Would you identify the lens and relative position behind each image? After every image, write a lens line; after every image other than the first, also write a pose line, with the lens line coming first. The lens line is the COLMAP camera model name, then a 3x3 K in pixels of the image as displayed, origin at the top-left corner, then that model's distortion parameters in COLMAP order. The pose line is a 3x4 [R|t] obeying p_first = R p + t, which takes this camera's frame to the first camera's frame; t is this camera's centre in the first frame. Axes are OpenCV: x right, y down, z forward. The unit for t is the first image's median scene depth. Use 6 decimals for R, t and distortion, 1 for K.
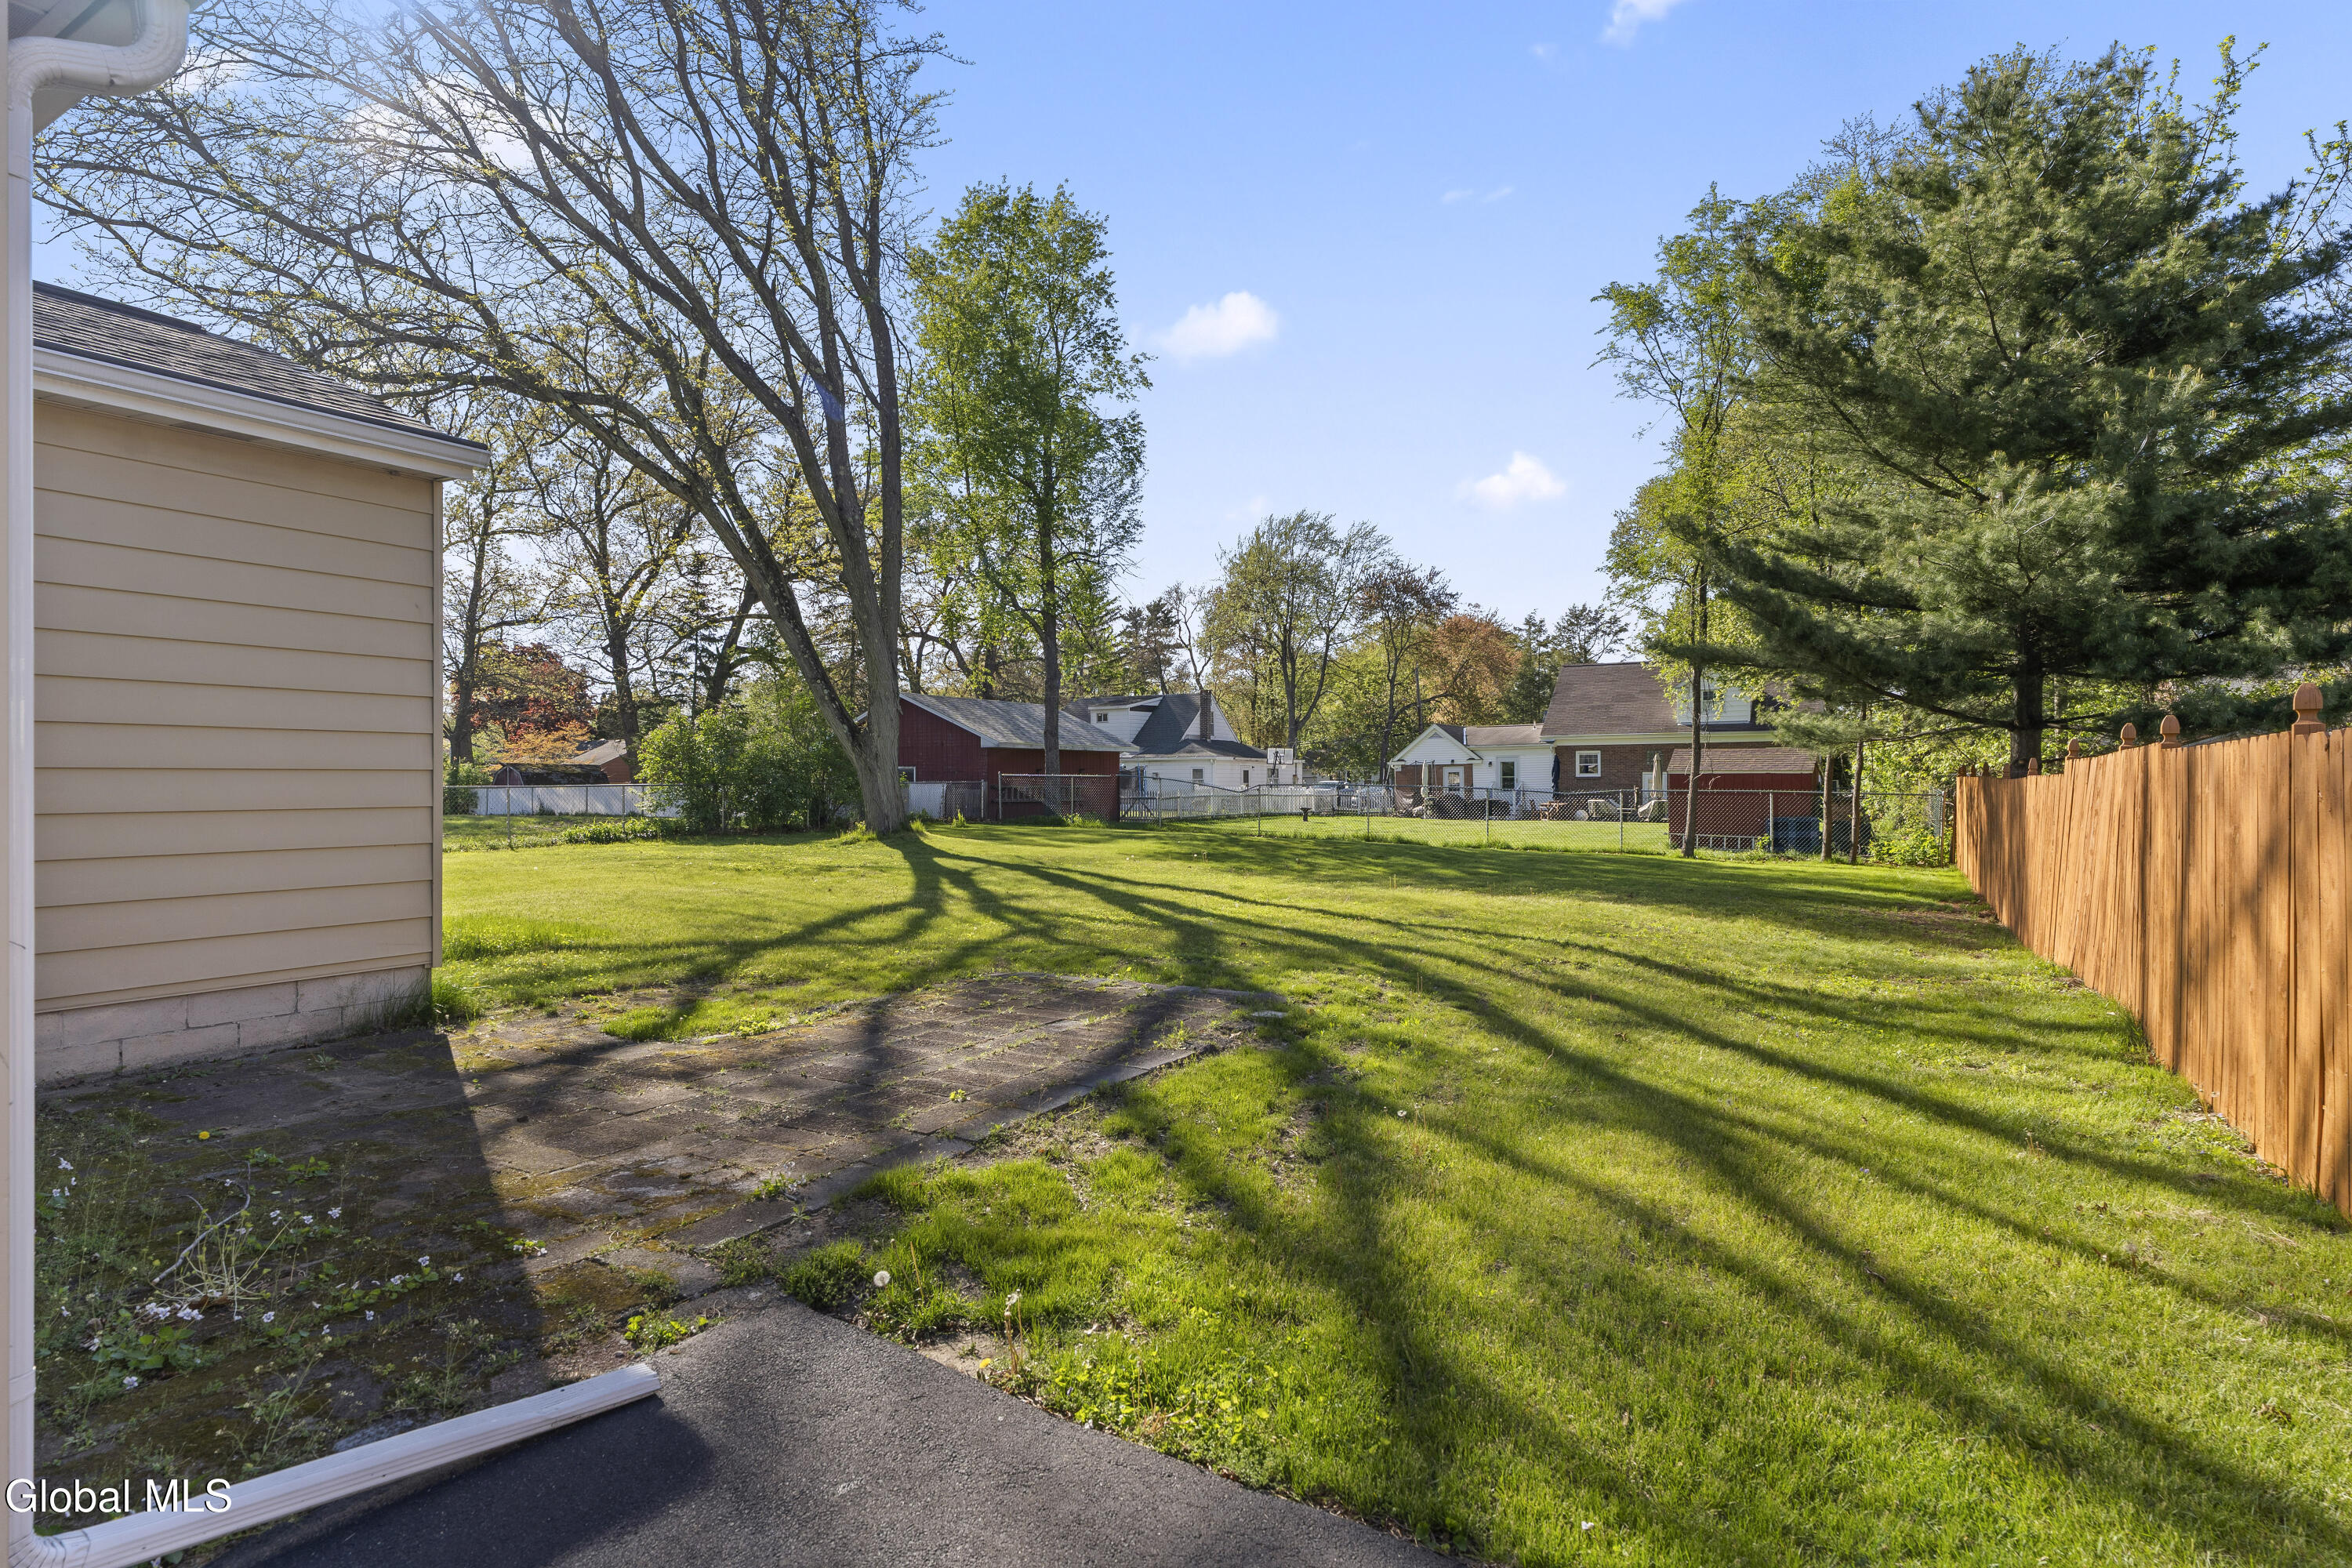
lens RADIAL K [[1209.6, 0, 1174.3], [0, 1209.6, 781.2], [0, 0, 1]] dist [0.002238, 0.000902]
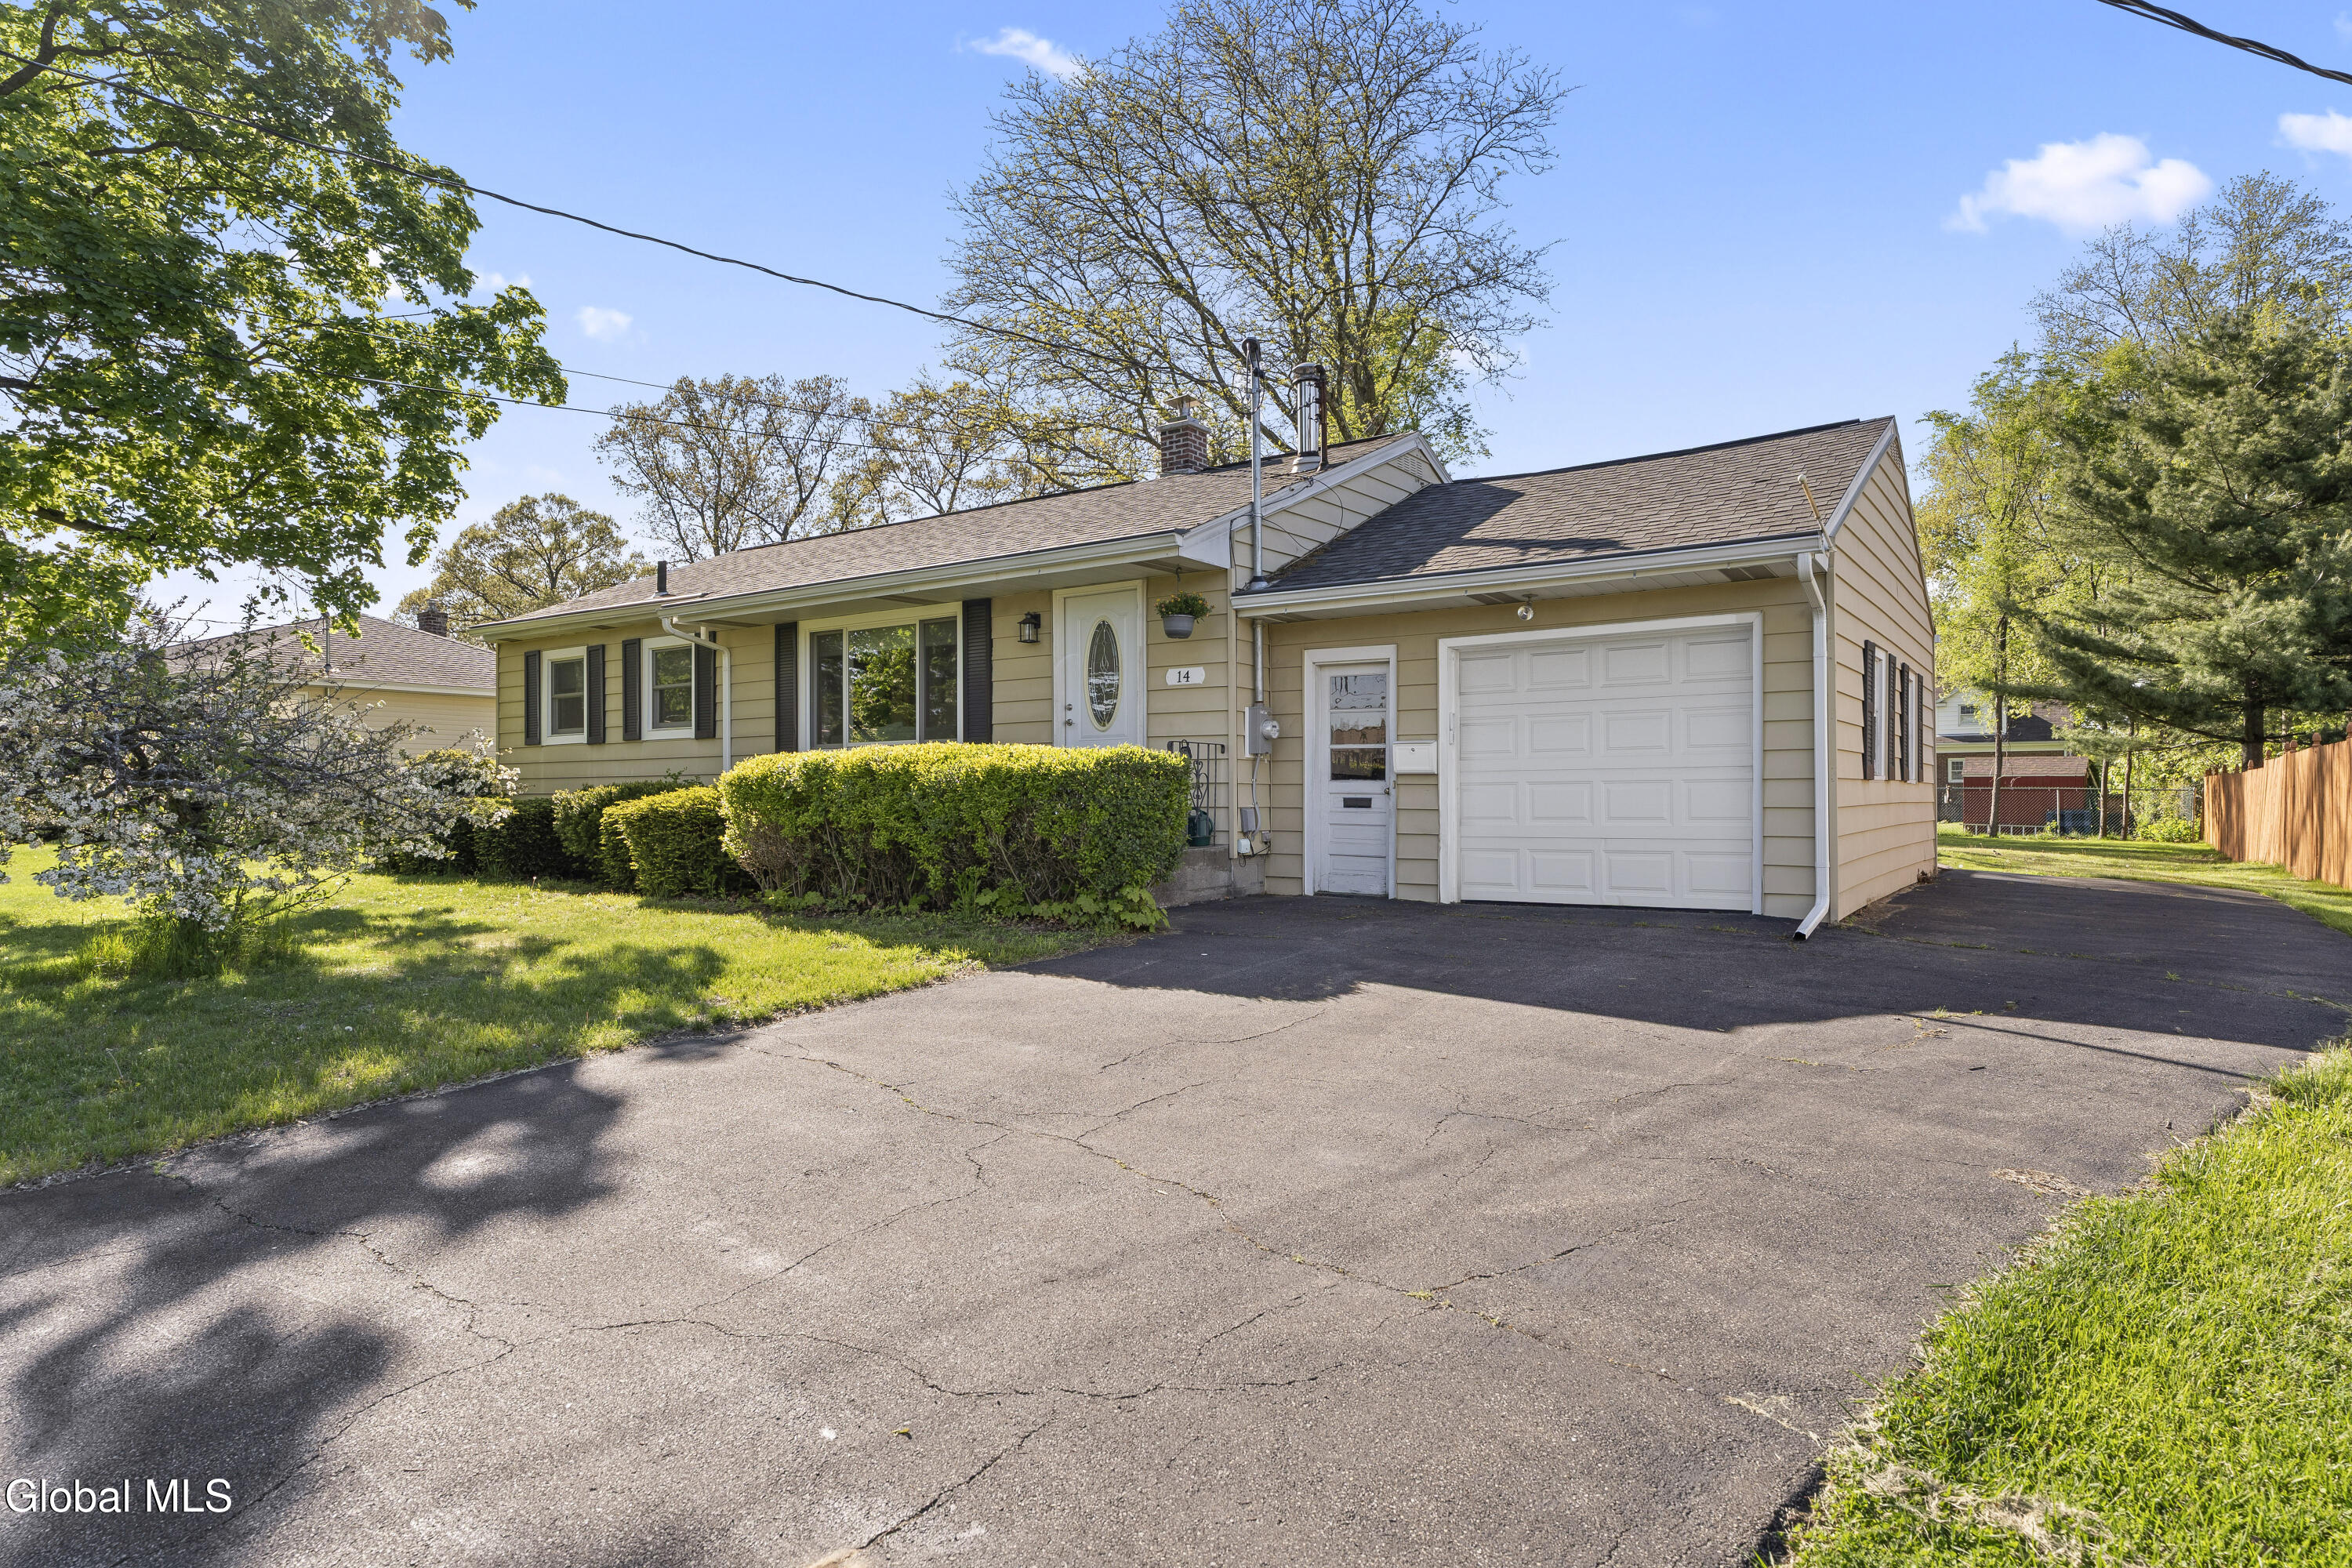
lens RADIAL K [[1351.6, 0, 1177.2], [0, 1351.6, 789.0], [0, 0, 1]] dist [0.003257, 0.000057]
pose [[0.997274, -0.000092, -0.073785, -0.527346], [-0.000322, 0.999984, -0.005591, 0.025070], [0.073785, 0.005599, 0.997258, -0.809049]]
